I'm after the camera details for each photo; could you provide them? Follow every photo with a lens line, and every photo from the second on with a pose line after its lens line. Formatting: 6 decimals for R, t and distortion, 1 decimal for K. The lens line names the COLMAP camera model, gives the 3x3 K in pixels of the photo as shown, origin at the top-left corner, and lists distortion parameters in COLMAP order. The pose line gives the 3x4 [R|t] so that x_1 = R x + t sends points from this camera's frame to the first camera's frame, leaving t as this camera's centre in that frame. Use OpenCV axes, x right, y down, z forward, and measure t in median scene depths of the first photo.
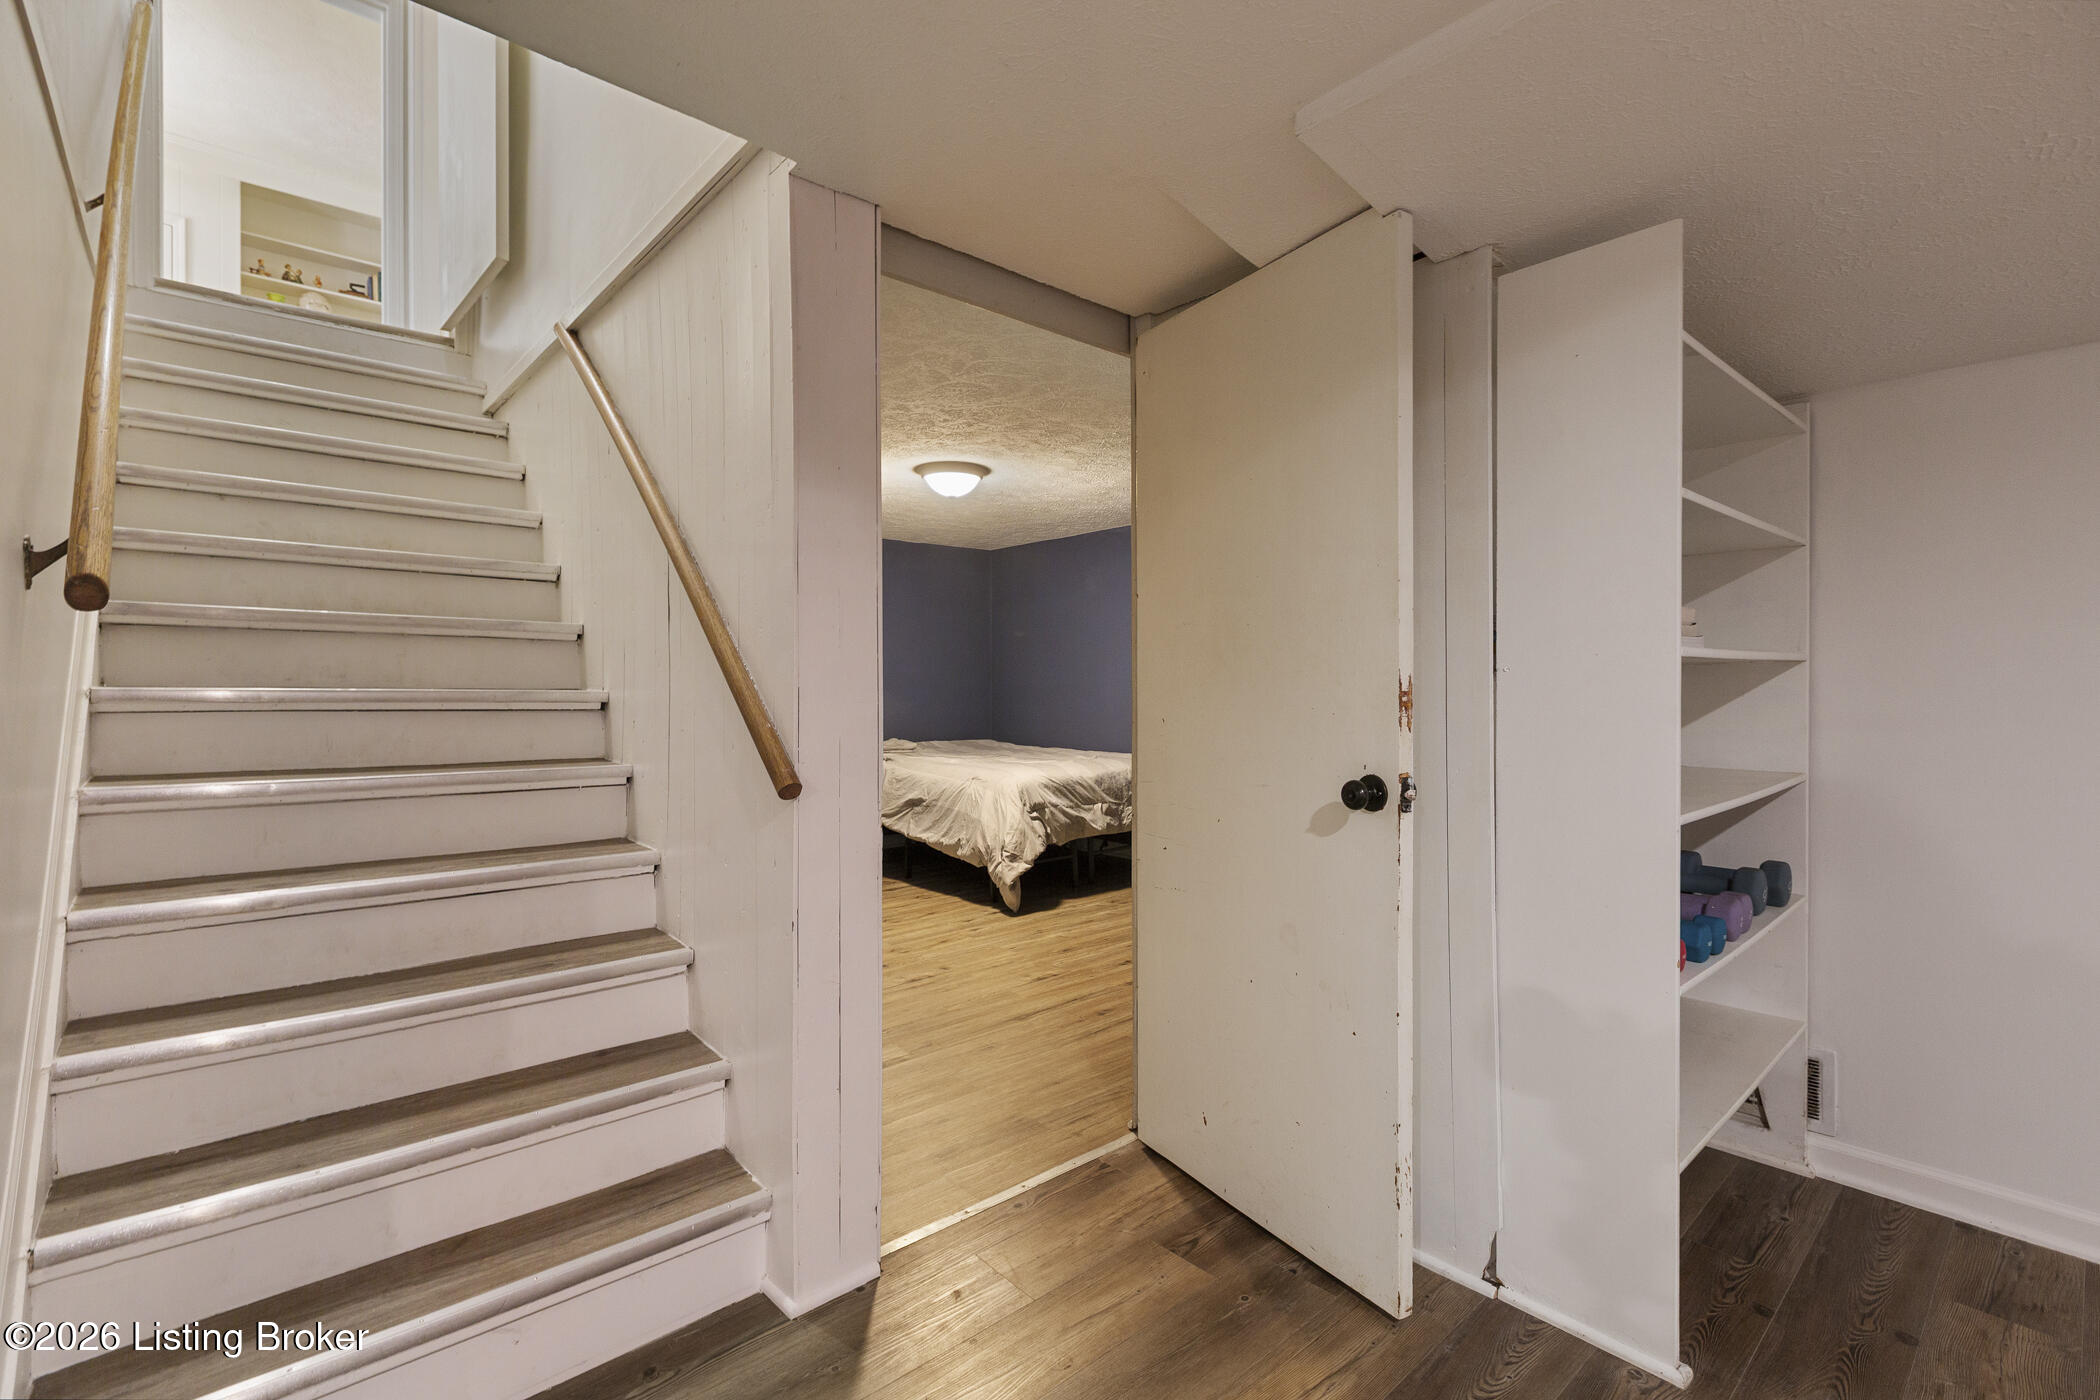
lens RADIAL K [[936.6, 0, 1046.2], [0, 936.6, 696.1], [0, 0, 1]] dist [0.000273, -0.001053]
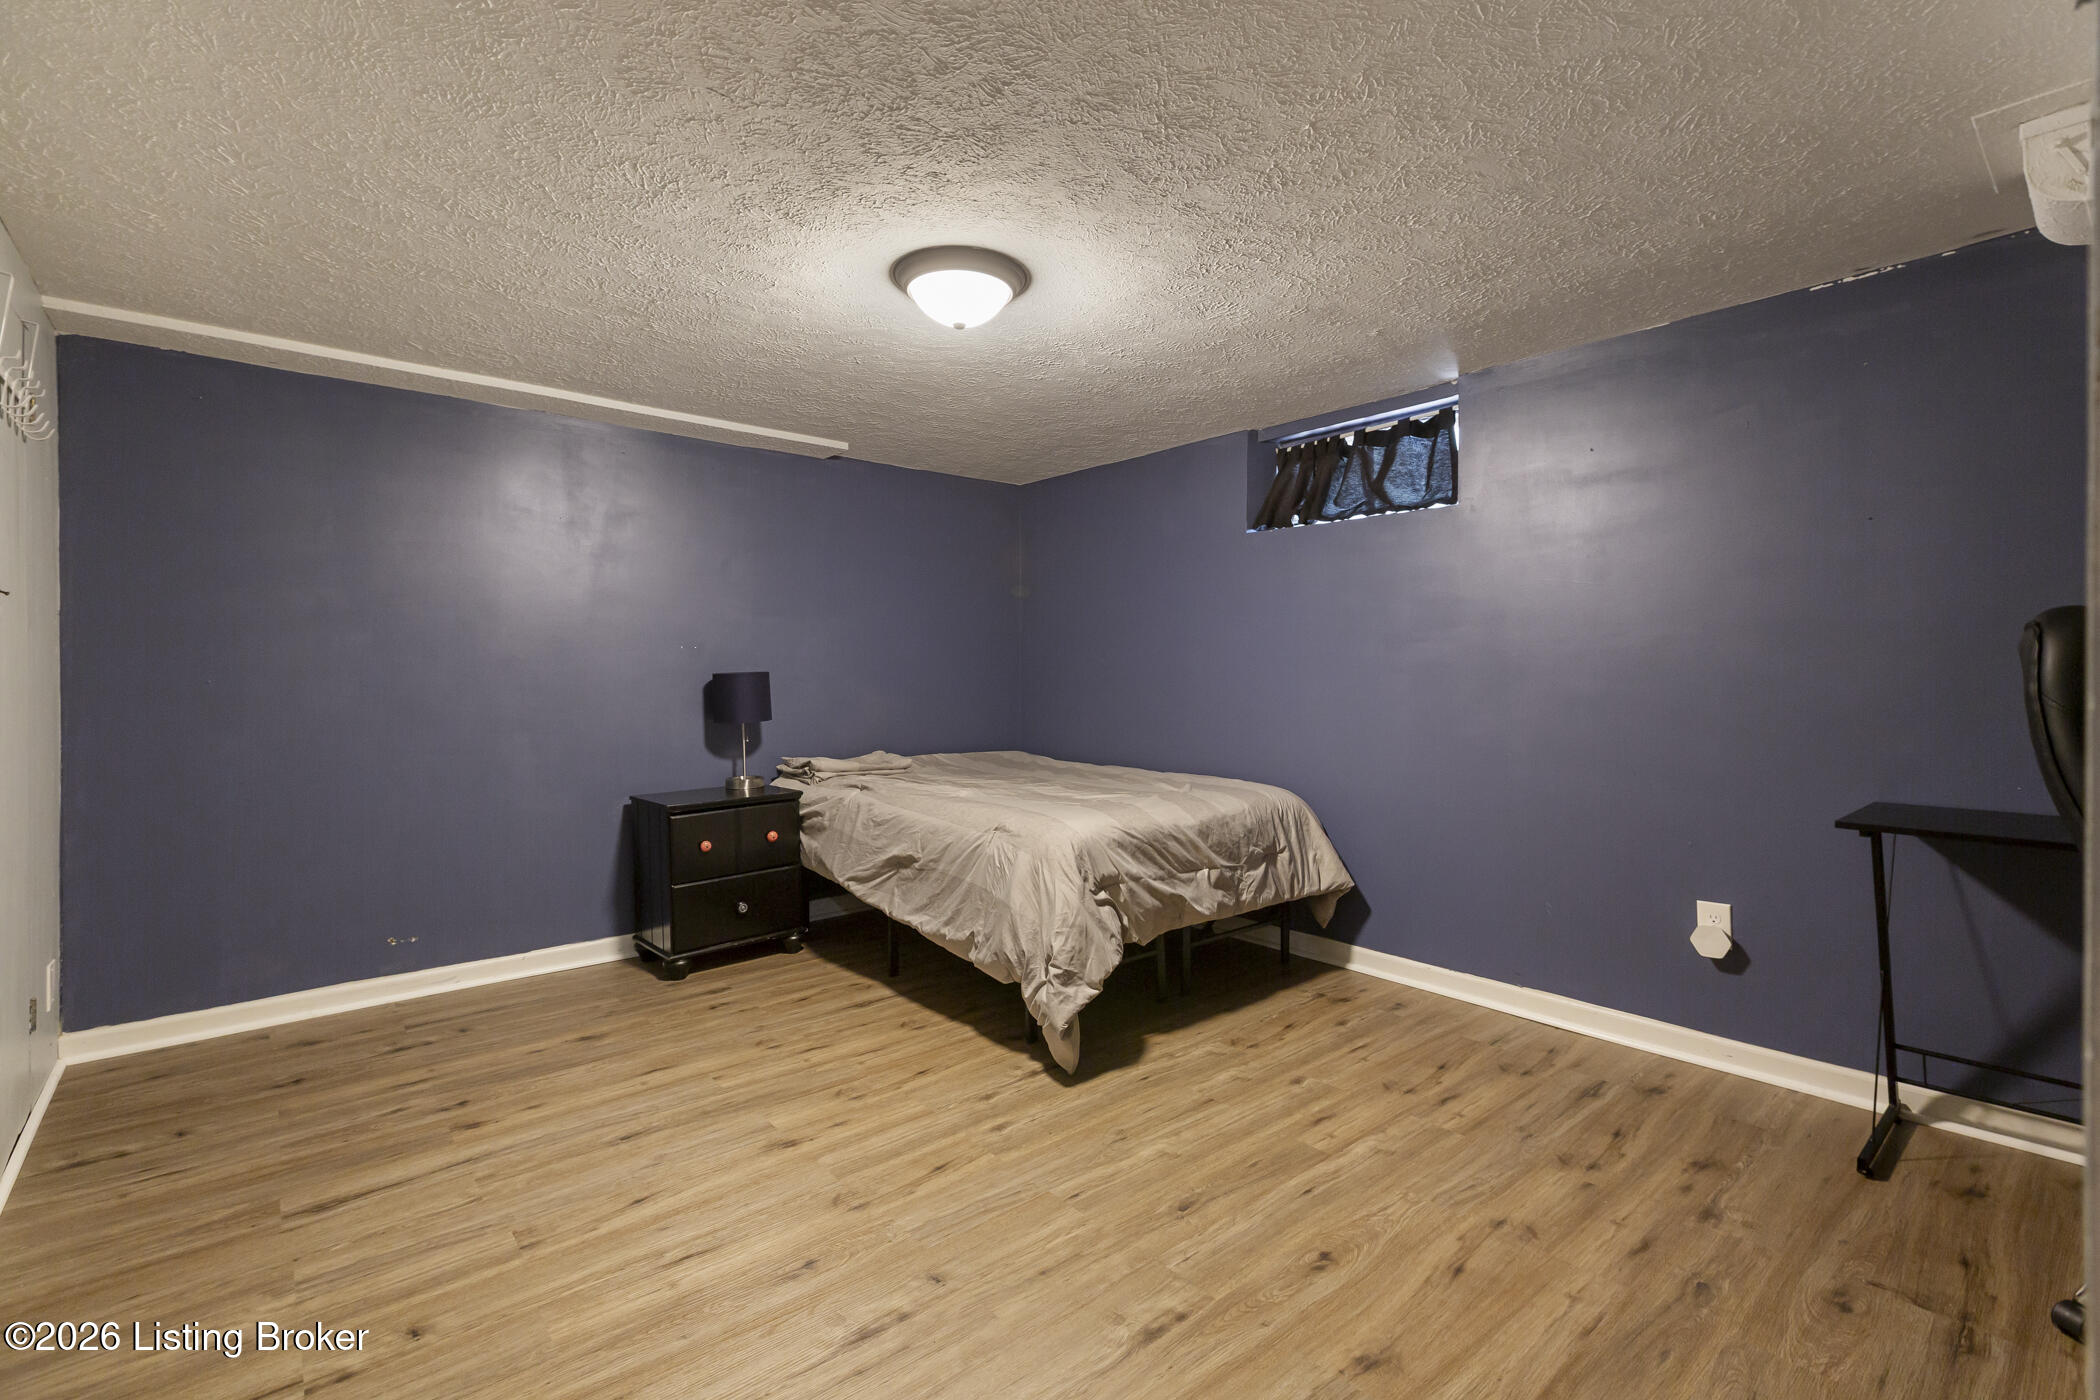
lens RADIAL K [[936.6, 0, 1048.4], [0, 936.6, 698.4], [0, 0, 1]] dist [0.000273, -0.001053]
pose [[0.999822, 0.004244, -0.018373, -0.035630], [-0.004011, 0.999912, 0.012673, -0.002674], [0.018426, -0.012597, 0.999751, 0.421273]]
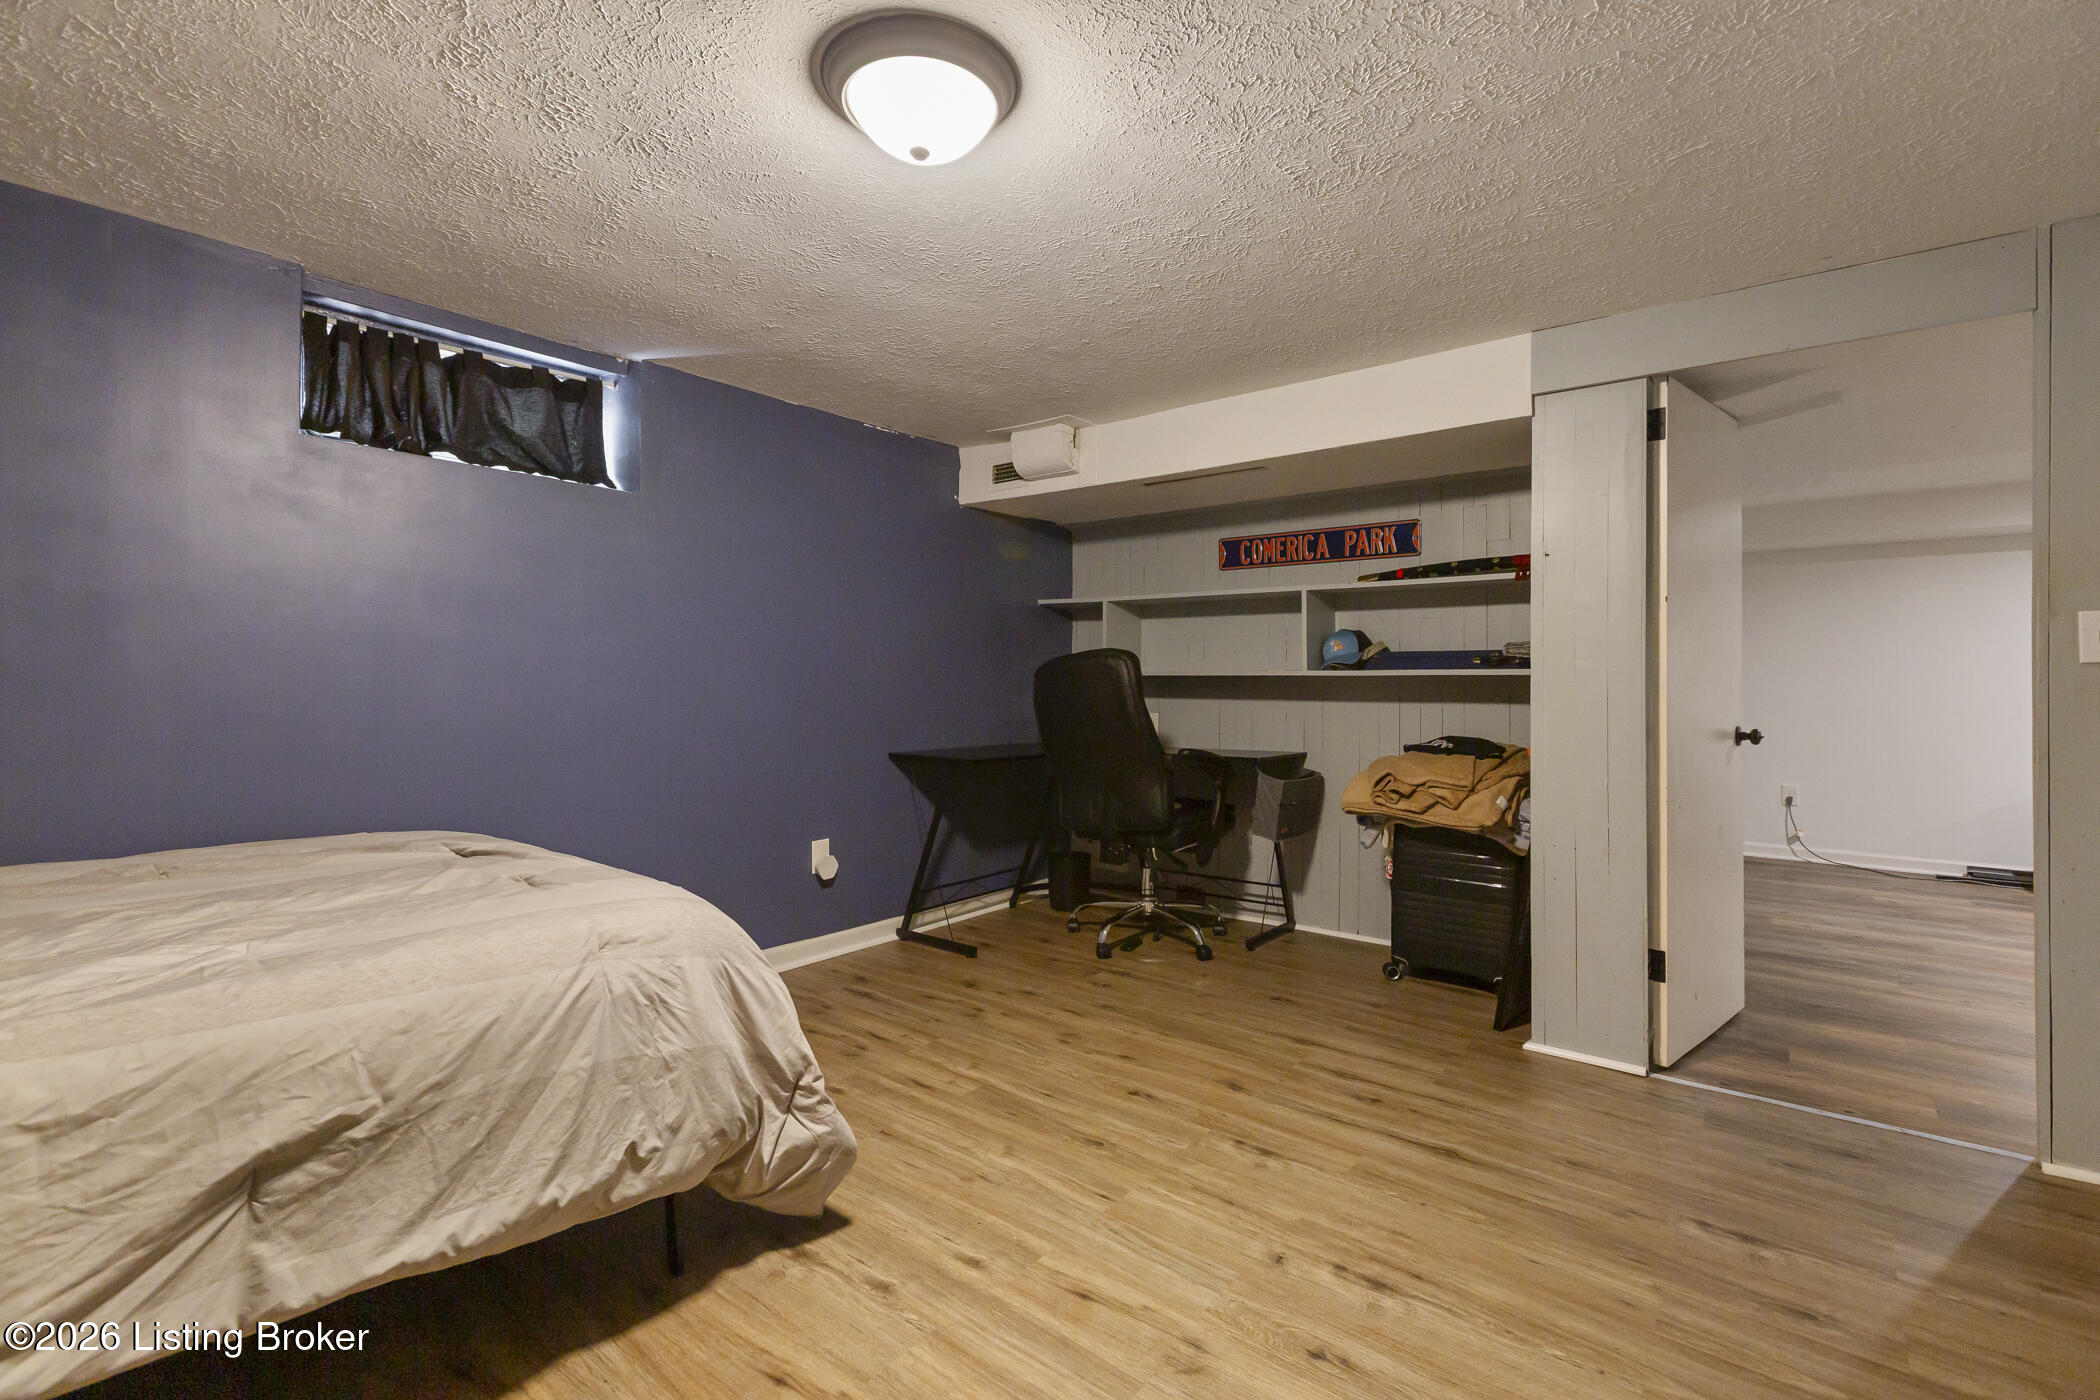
lens RADIAL K [[936.6, 0, 1041.6], [0, 936.6, 684.2], [0, 0, 1]] dist [0.000273, -0.001053]
pose [[-0.173283, 0.000496, 0.984872, -0.437076], [-0.000171, 1.000000, -0.000534, -0.002813], [-0.984872, -0.000261, -0.173283, 0.938164]]
